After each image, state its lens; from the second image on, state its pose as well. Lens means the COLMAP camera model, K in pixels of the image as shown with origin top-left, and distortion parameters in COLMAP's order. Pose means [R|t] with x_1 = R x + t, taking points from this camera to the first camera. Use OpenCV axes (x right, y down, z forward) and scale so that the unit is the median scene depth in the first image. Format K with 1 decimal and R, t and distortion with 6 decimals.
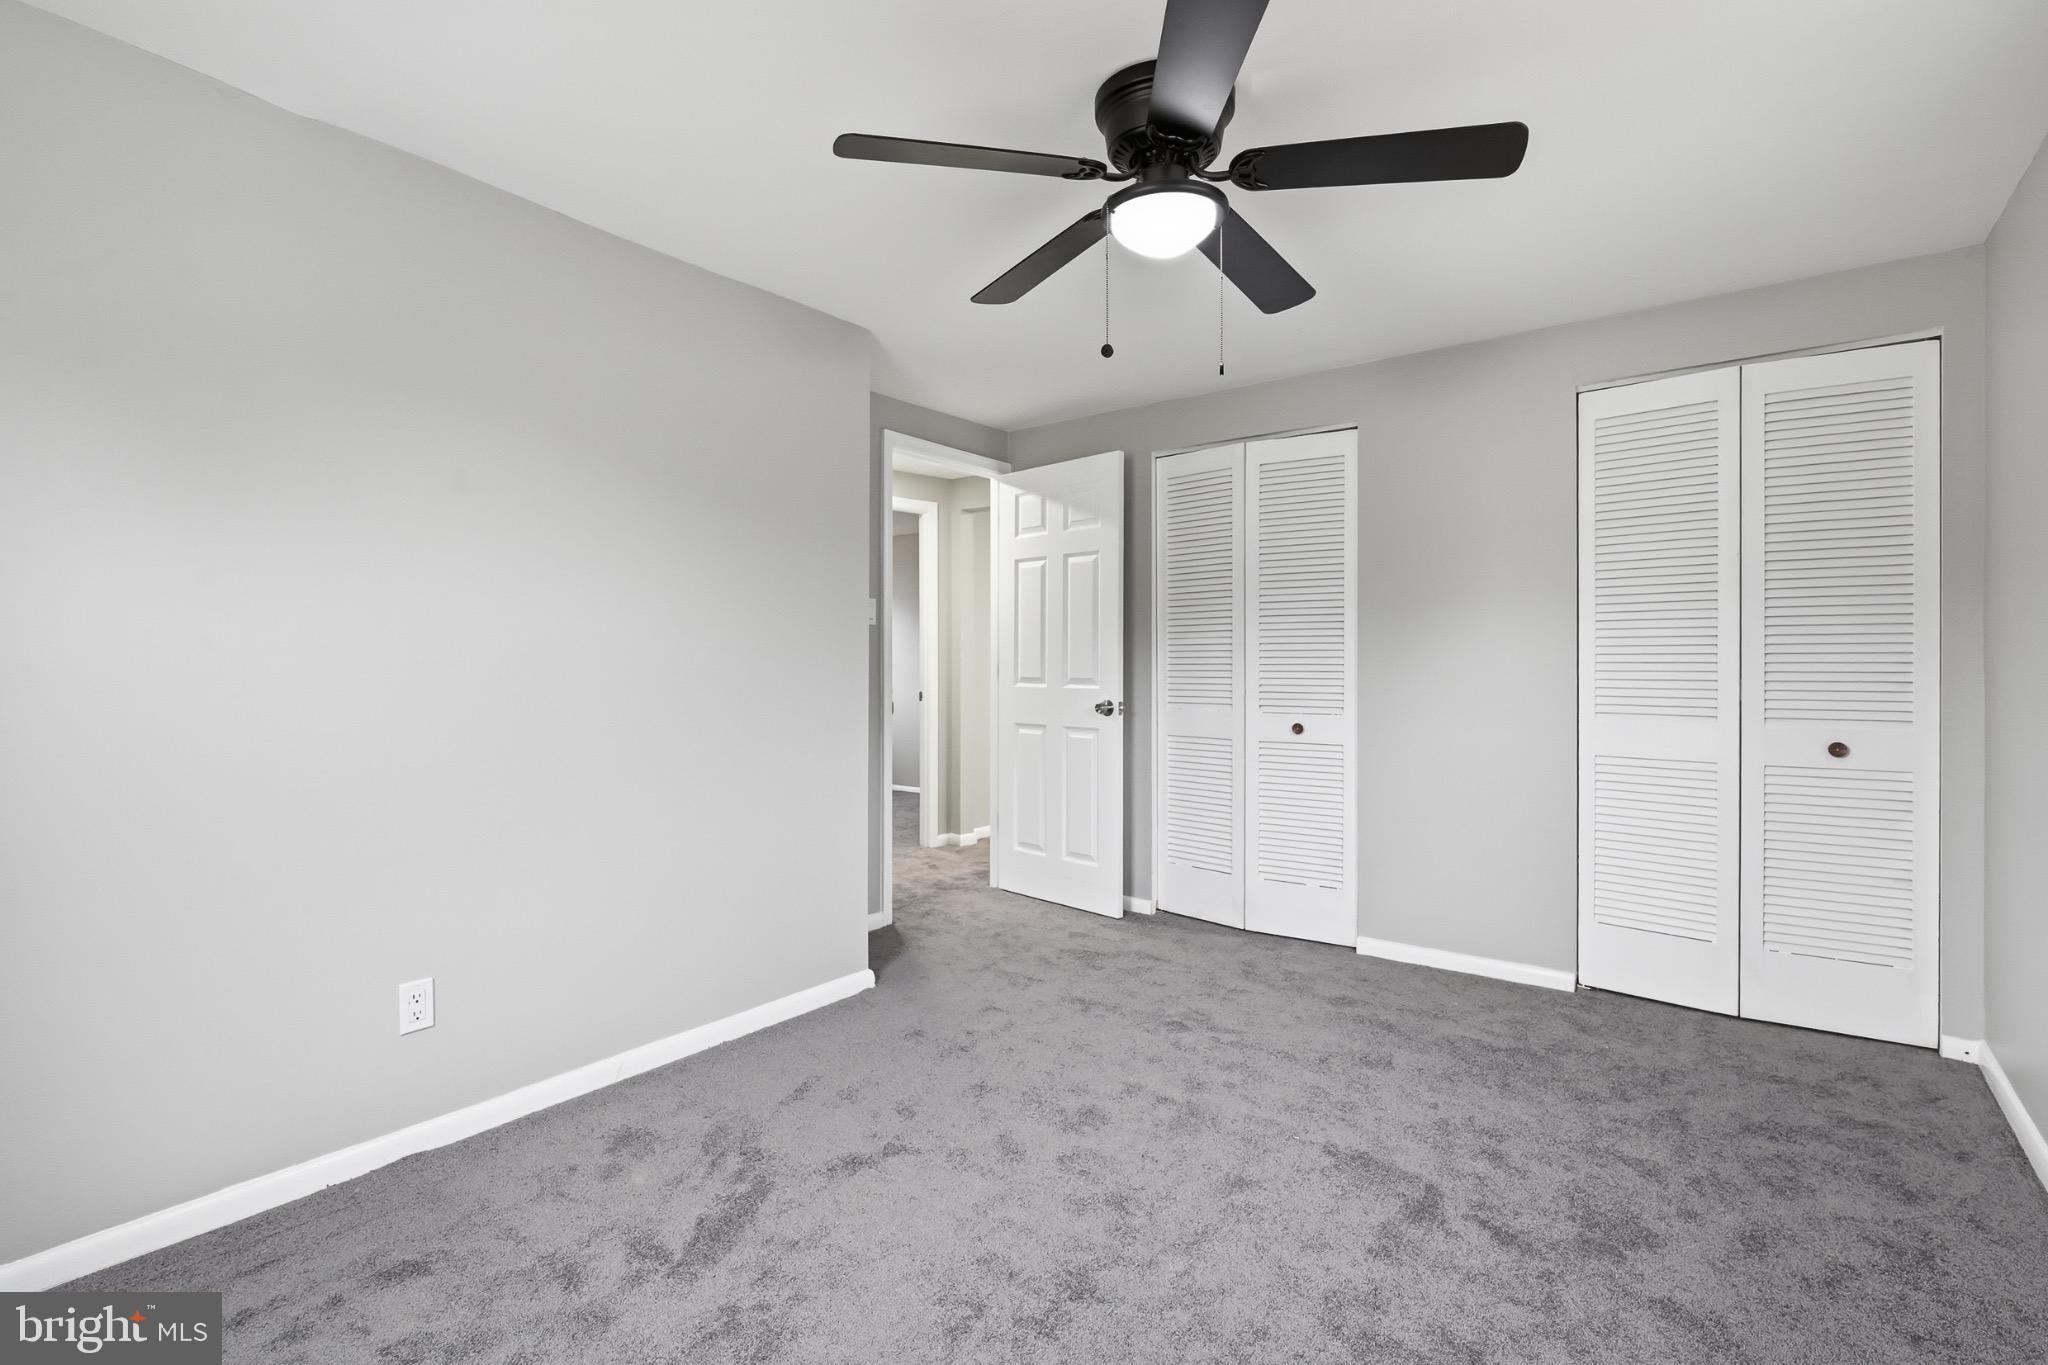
lens RADIAL K [[925.9, 0, 1033.7], [0, 925.9, 678.6], [0, 0, 1]] dist [0.003172, -0.000330]
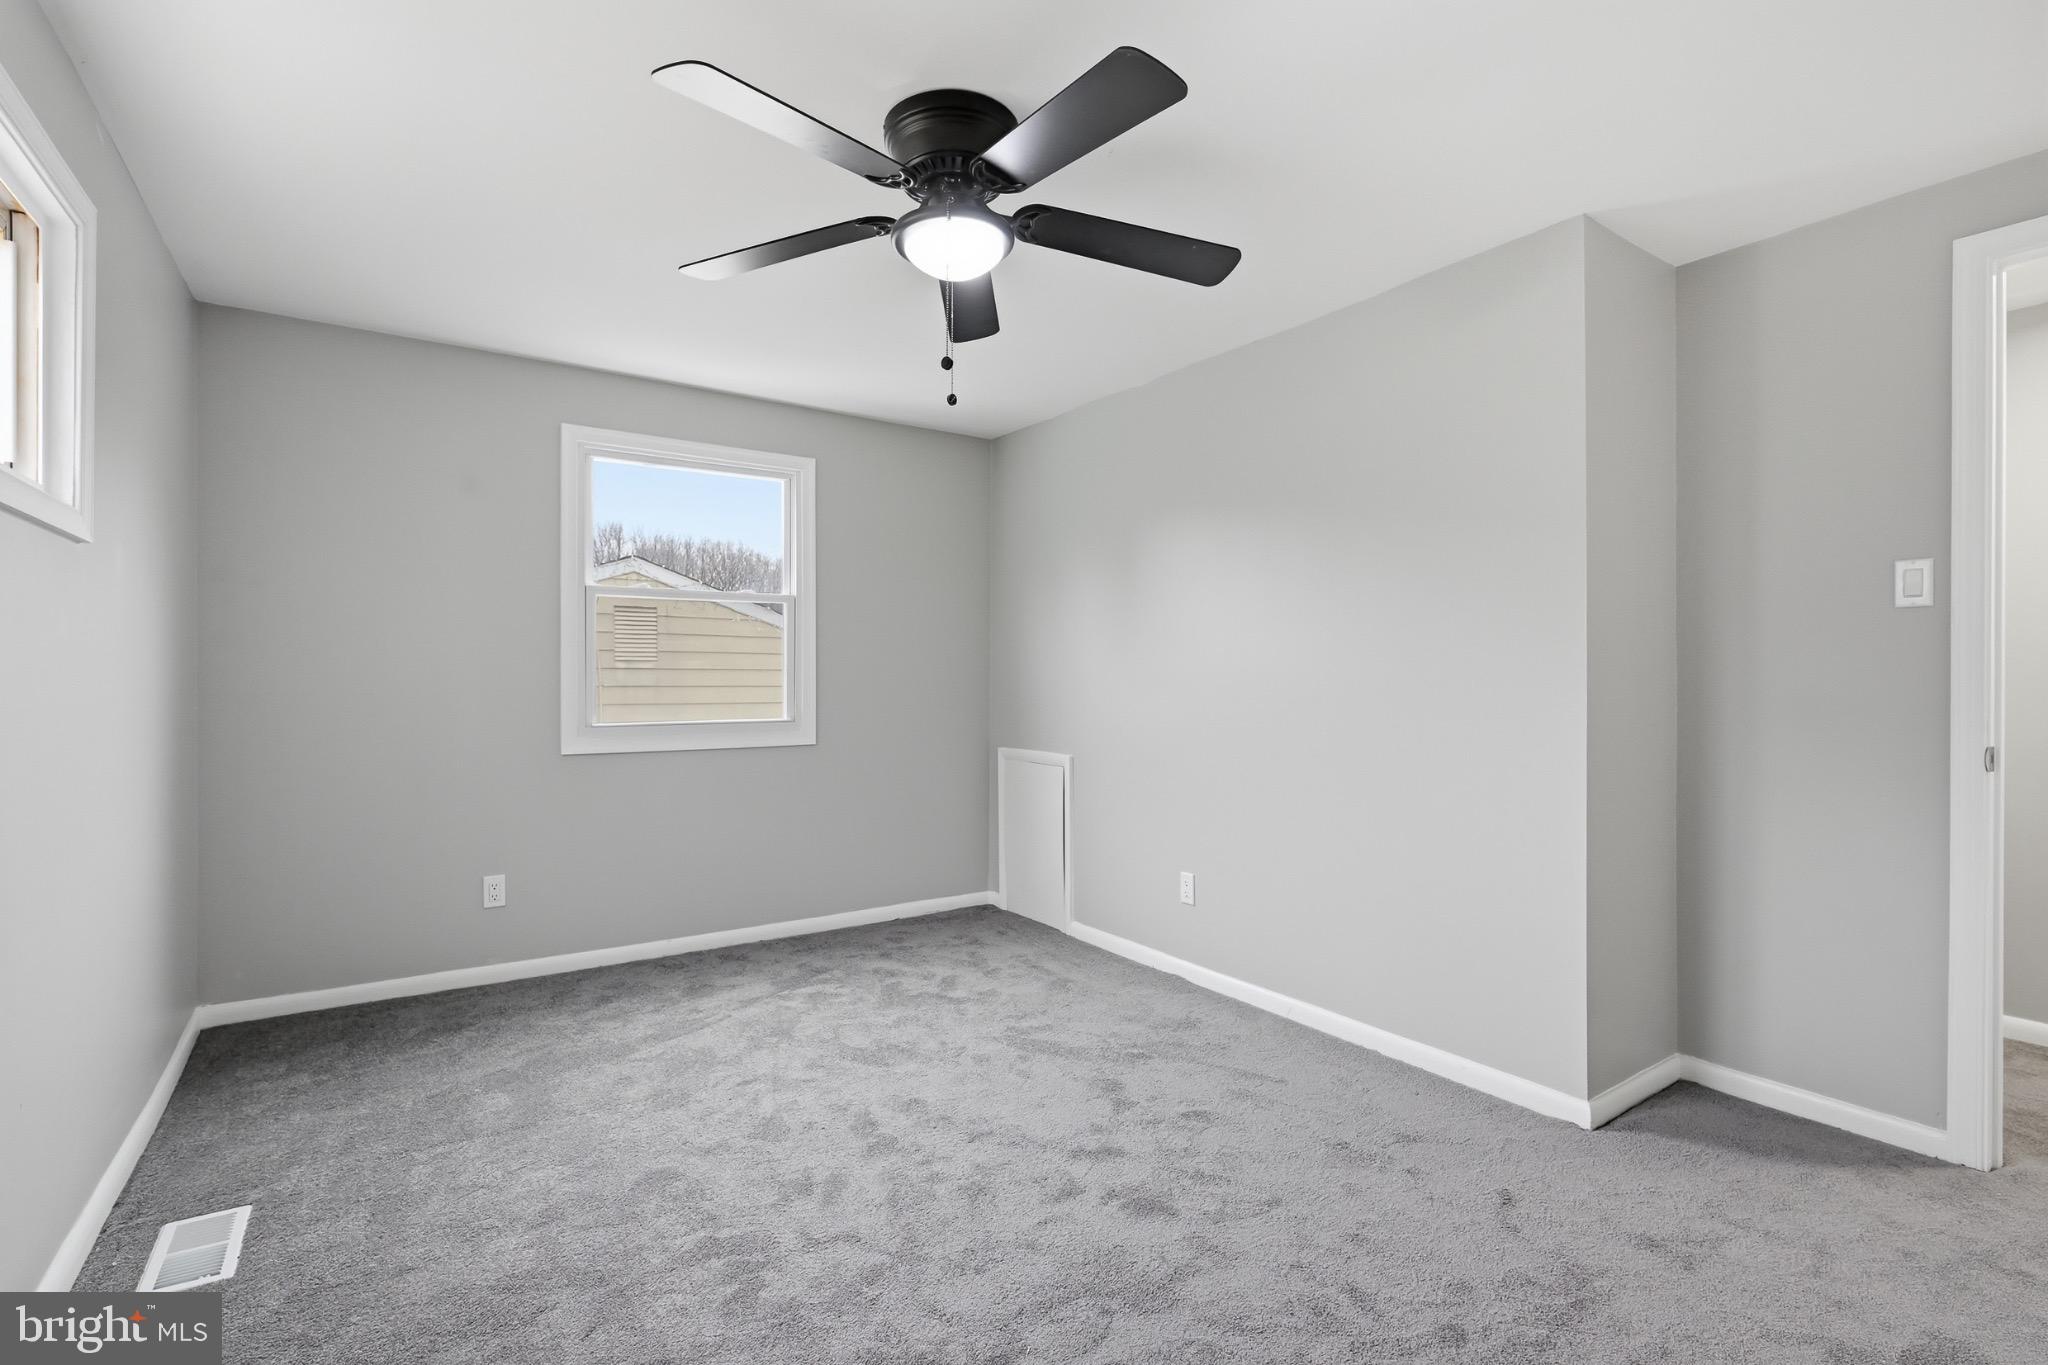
lens RADIAL K [[925.9, 0, 1035.0], [0, 925.9, 677.6], [0, 0, 1]] dist [0.003172, -0.000330]
pose [[-0.302282, -0.005299, -0.953204, 0.943079], [-0.007367, 0.999968, -0.003223, -0.014813], [0.953190, 0.006048, -0.302311, 1.189323]]
